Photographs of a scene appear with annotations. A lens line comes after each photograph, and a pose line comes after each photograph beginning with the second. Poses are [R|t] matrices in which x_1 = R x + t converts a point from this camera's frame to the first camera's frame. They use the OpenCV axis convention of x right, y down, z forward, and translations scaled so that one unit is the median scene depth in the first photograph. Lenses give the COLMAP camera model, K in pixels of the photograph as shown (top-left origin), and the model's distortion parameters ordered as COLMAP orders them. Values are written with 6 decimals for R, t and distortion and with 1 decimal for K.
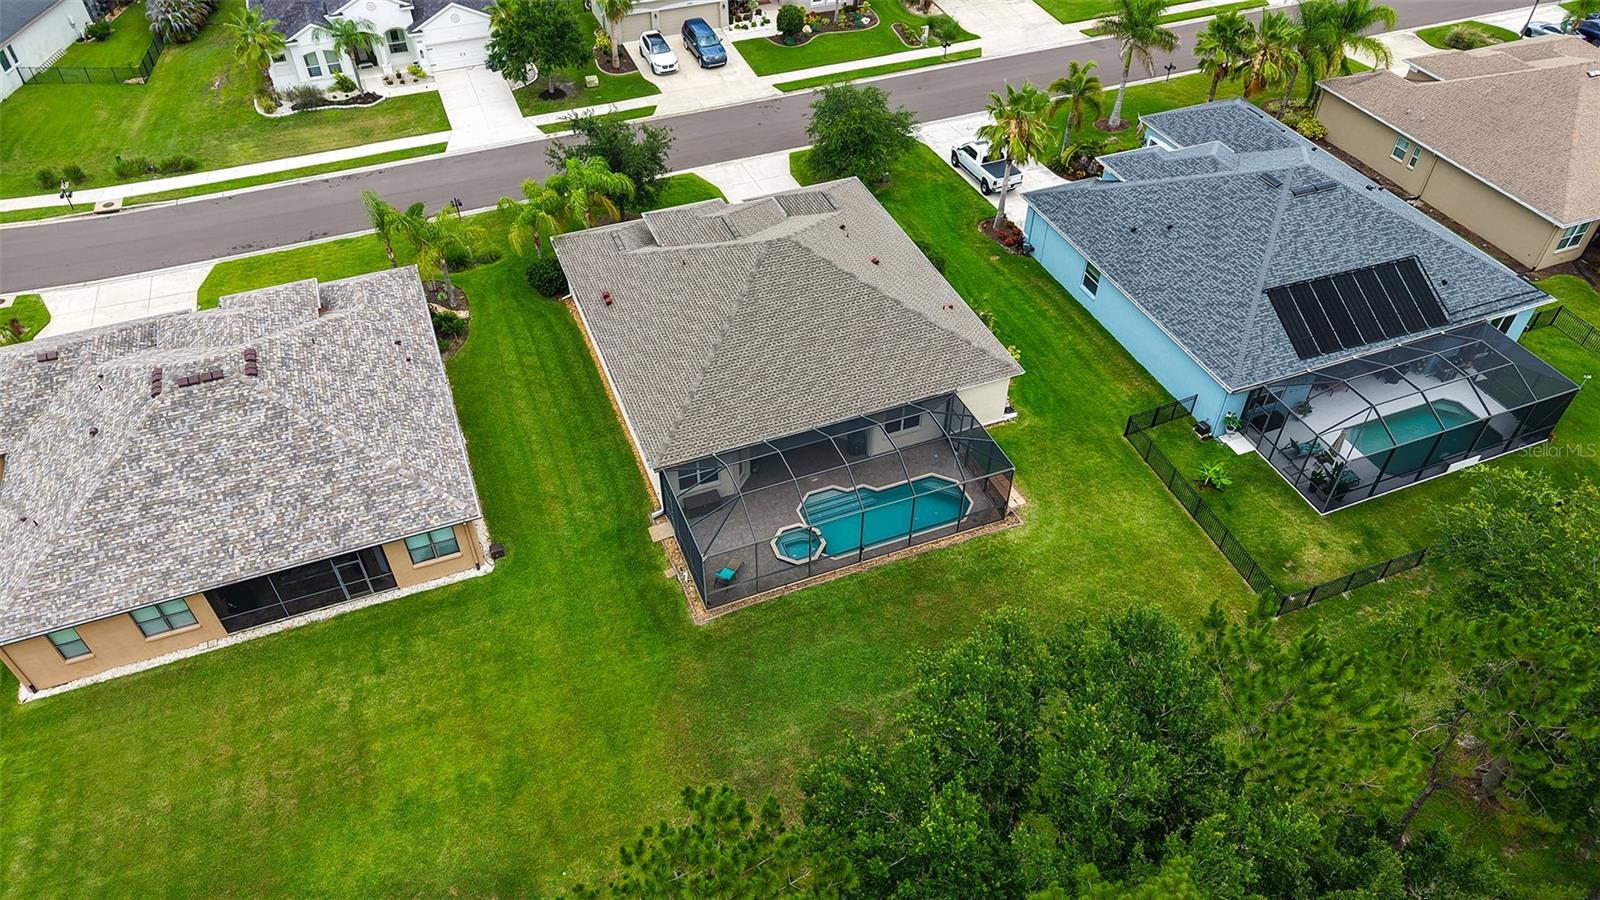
lens RADIAL K [[1075.6, 0, 814.0], [0, 1075.6, 446.2], [0, 0, 1]] dist [0.006253, -0.003337]
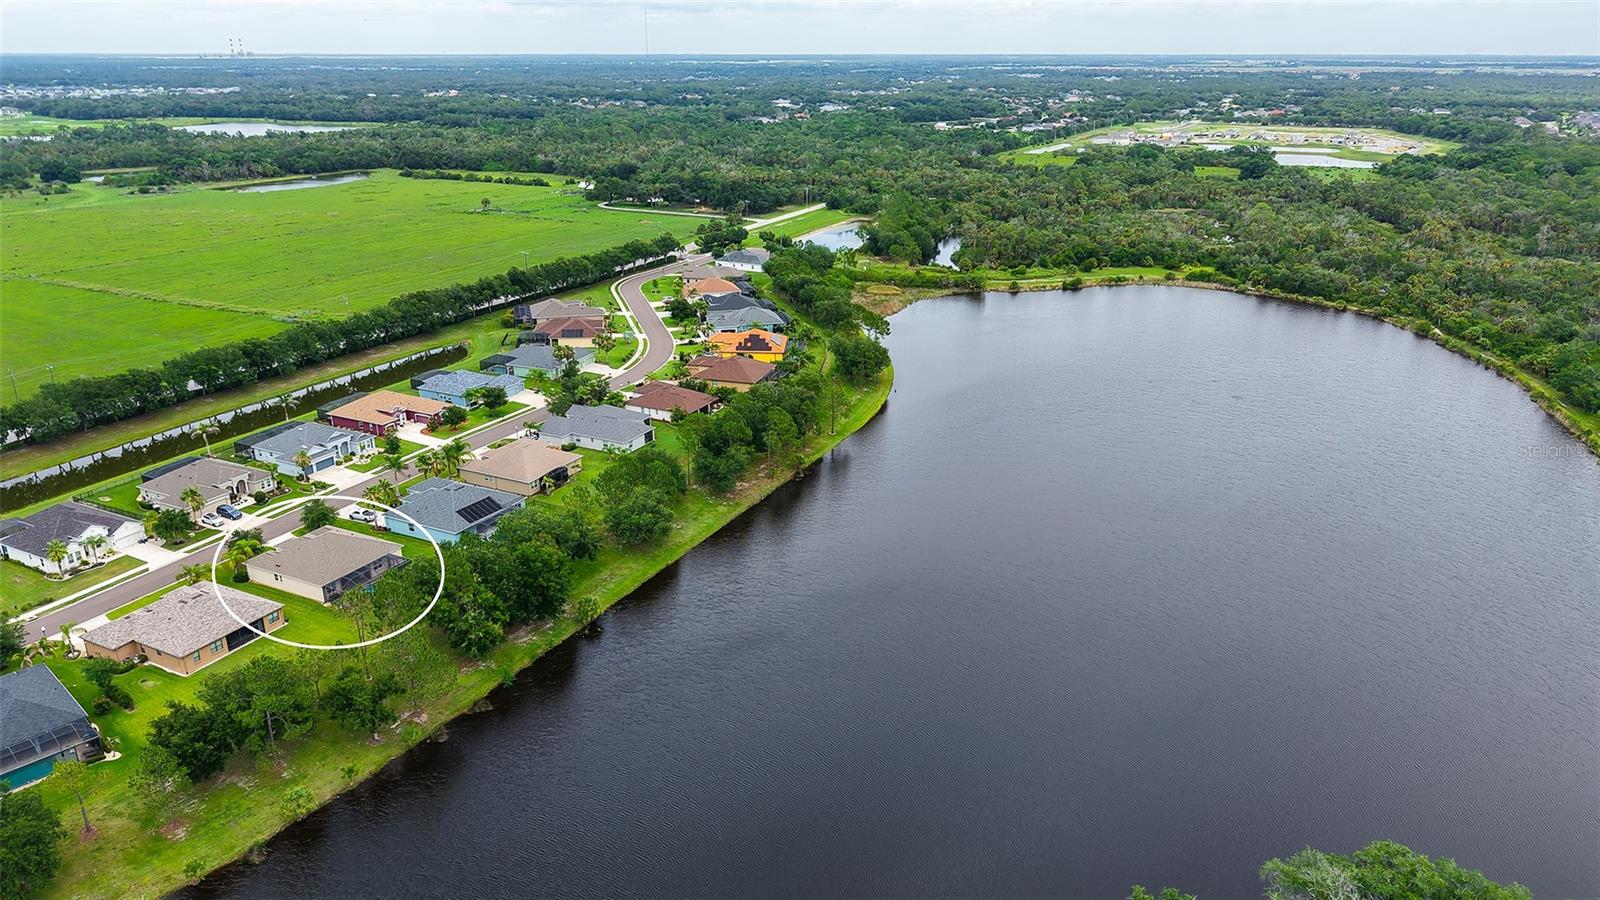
lens RADIAL K [[1075.6, 0, 814.0], [0, 1075.6, 446.2], [0, 0, 1]] dist [0.006253, -0.003337]
pose [[0.742981, -0.227220, 0.629563, -0.742464], [0.452026, 0.864037, -0.221614, 0.797420], [-0.493611, 0.449234, 0.744672, -1.934528]]
